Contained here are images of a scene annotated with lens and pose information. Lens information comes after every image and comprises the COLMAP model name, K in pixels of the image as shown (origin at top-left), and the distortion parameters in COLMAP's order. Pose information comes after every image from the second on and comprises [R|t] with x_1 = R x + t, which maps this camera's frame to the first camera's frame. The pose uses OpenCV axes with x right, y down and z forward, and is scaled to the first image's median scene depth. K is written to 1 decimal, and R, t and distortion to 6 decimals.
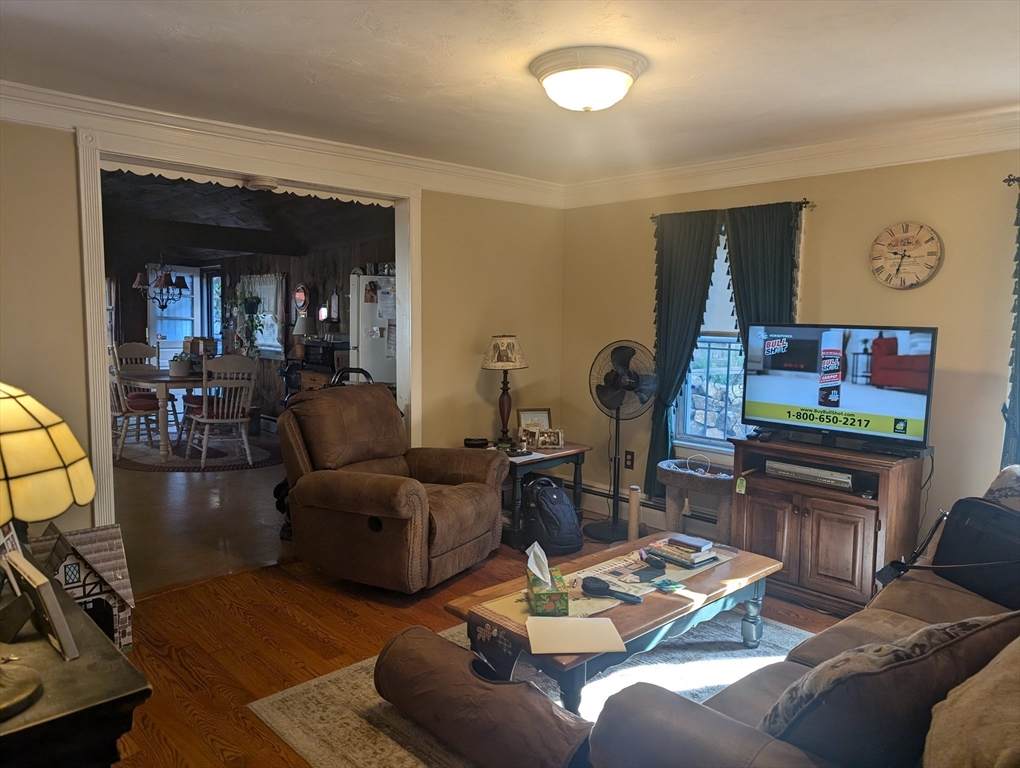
lens RADIAL K [[741.8, 0, 510.4], [0, 741.8, 382.4], [0, 0, 1]] dist [-0.000413, -0.000765]
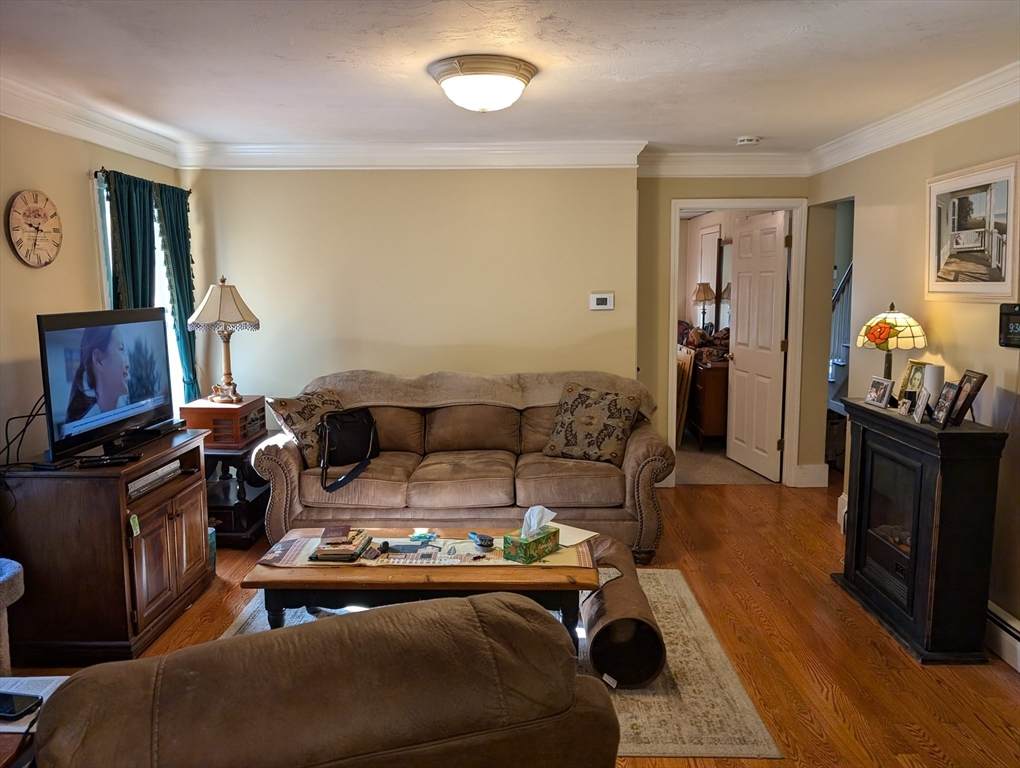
lens RADIAL K [[741.8, 0, 510.5], [0, 741.8, 380.4], [0, 0, 1]] dist [-0.000413, -0.000765]
pose [[-0.720023, -0.101789, 0.686444, -0.636429], [0.059192, 0.976570, 0.206897, -0.188470], [-0.691421, 0.189602, -0.697128, 1.636821]]
